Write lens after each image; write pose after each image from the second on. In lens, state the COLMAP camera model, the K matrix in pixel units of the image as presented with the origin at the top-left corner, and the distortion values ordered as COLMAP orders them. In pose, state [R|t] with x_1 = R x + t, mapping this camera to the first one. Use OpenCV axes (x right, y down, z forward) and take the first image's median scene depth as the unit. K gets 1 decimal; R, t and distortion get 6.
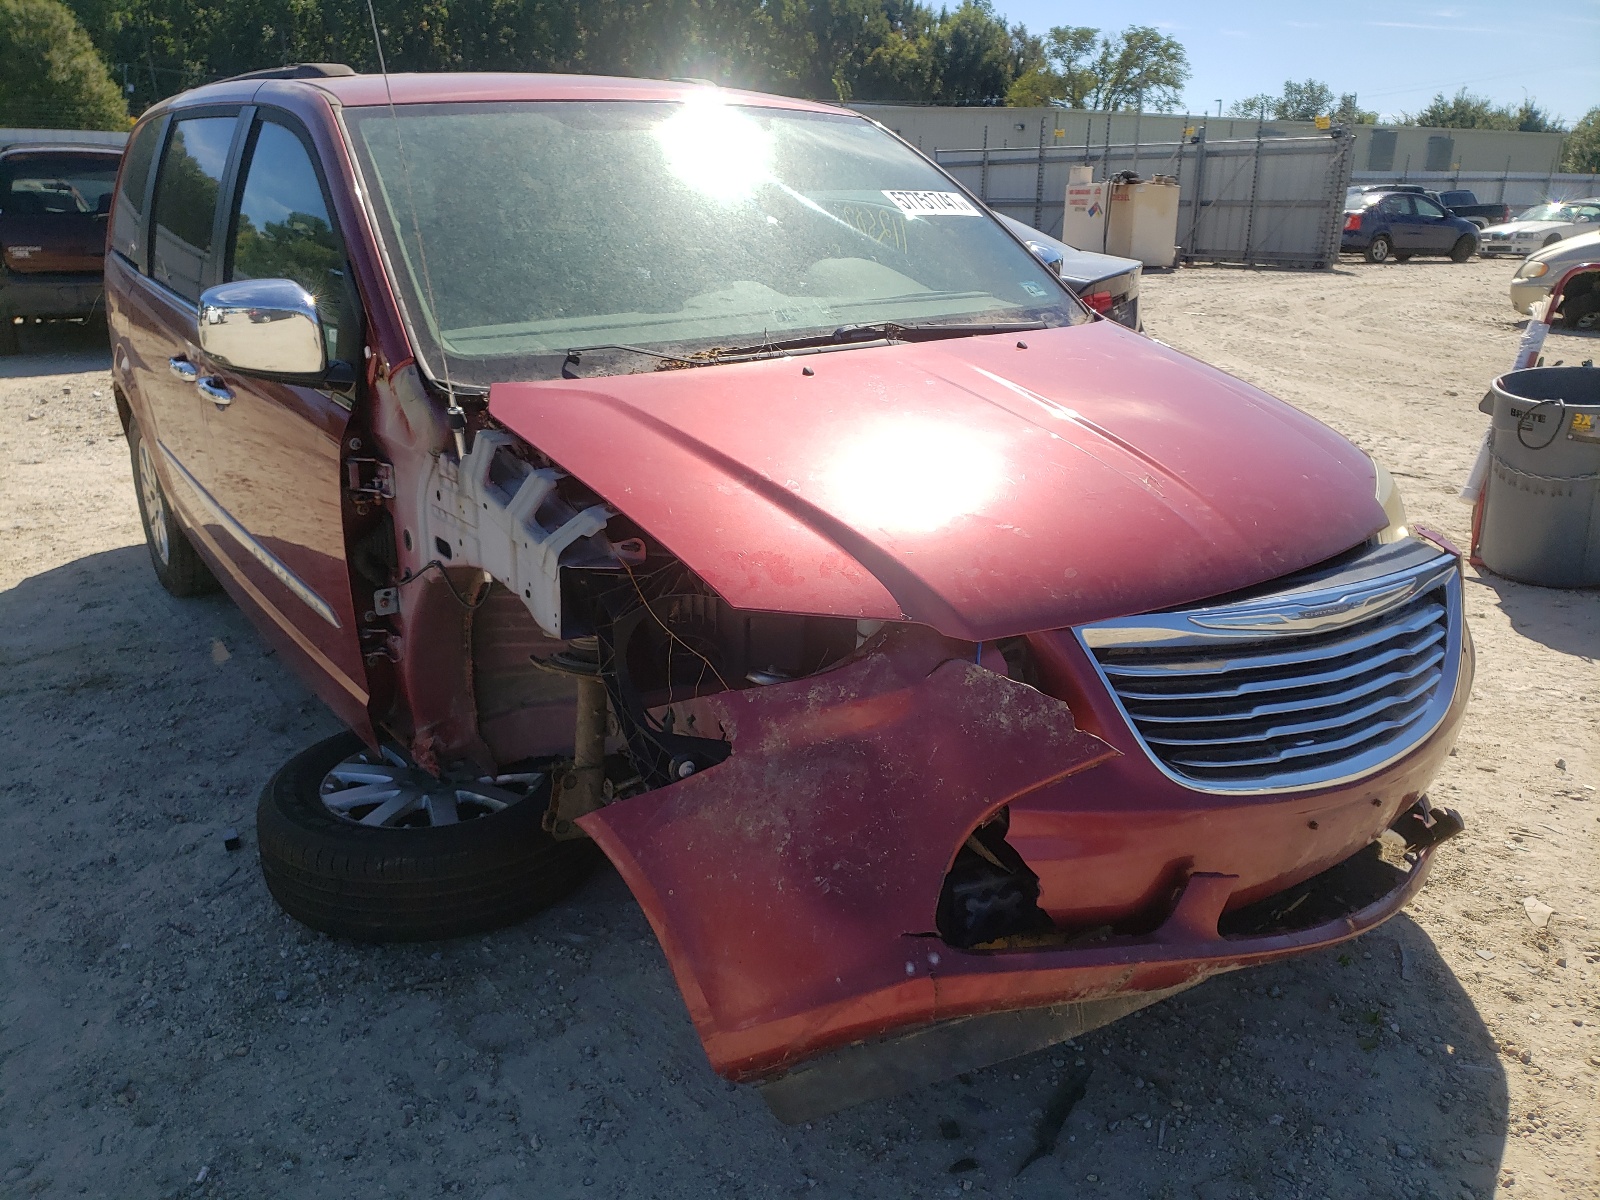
lens RADIAL K [[1213.3, 0, 799.7], [0, 1213.3, 578.1], [0, 0, 1]] dist [0.007671, 0.003936]
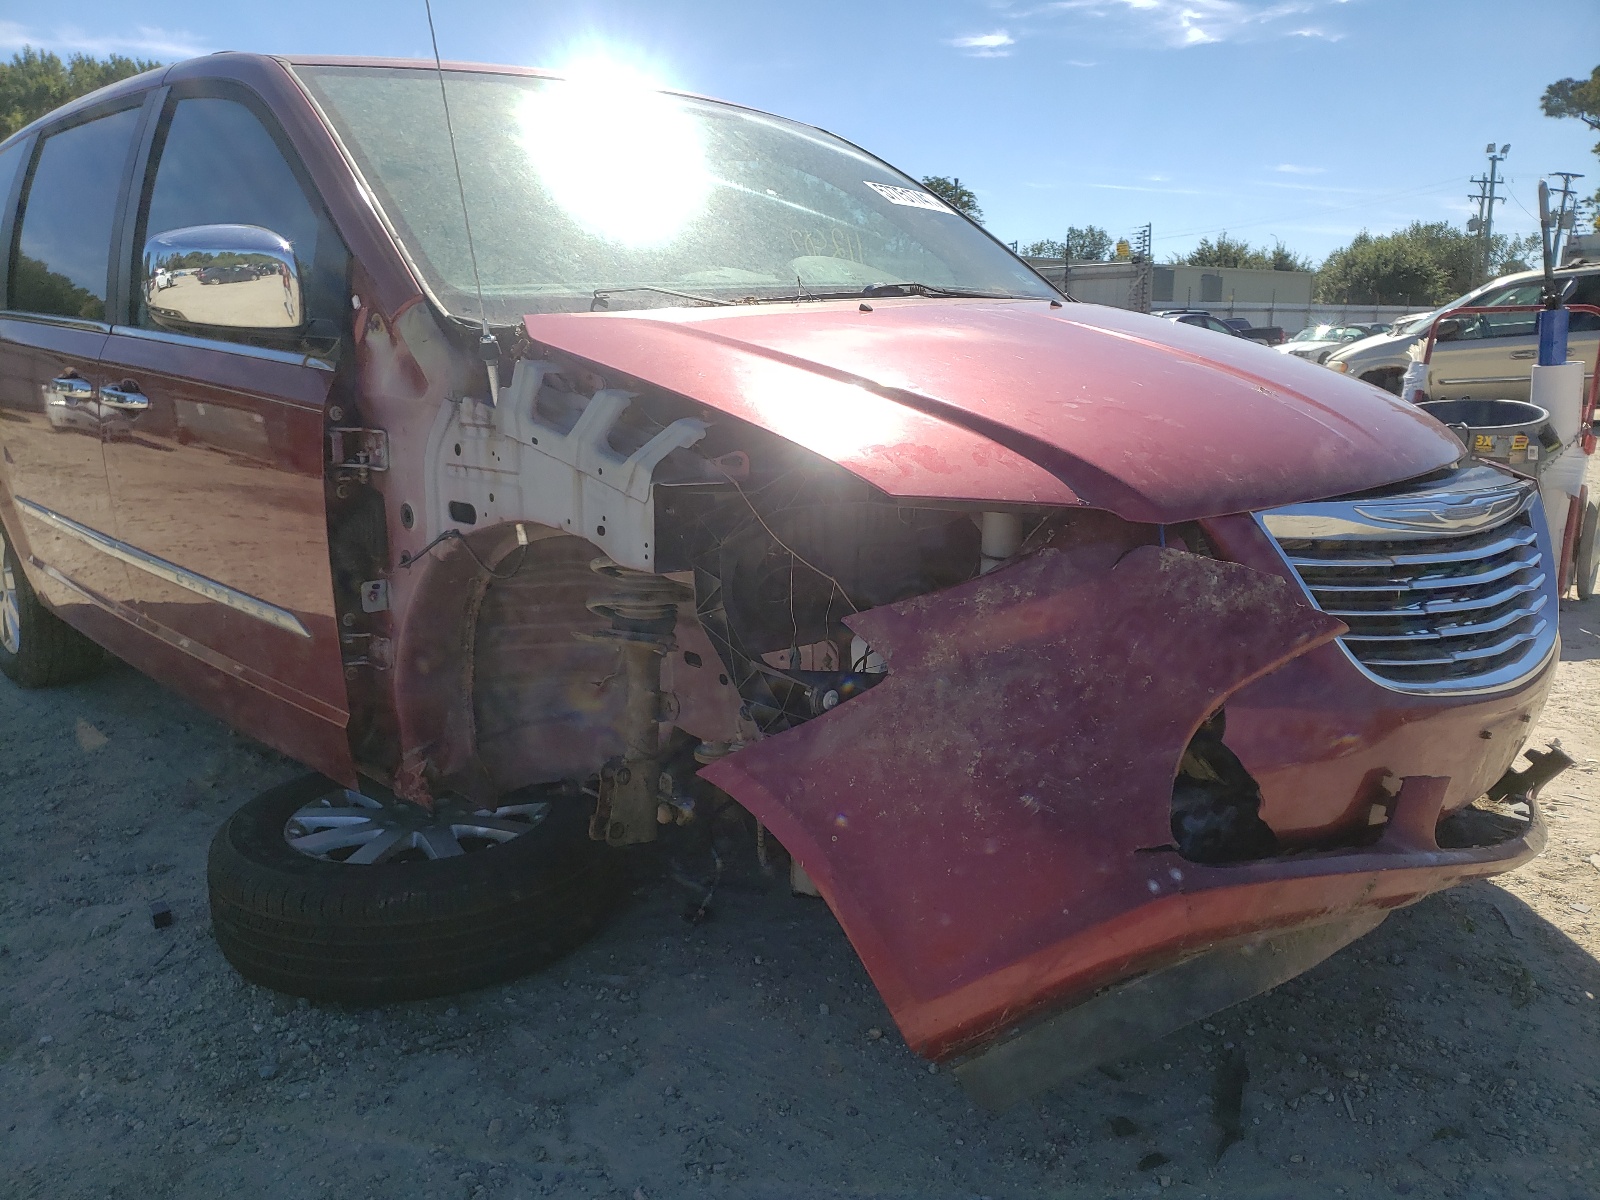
lens RADIAL K [[1214.2, 0, 800.0], [0, 1214.2, 600.0], [0, 0, 1]] dist [-0.006666, 0.032753]
pose [[0.988535, -0.043979, 0.144448, -0.182190], [0.057477, 0.994223, -0.090645, 0.127088], [-0.139627, 0.097908, 0.985352, 0.124714]]
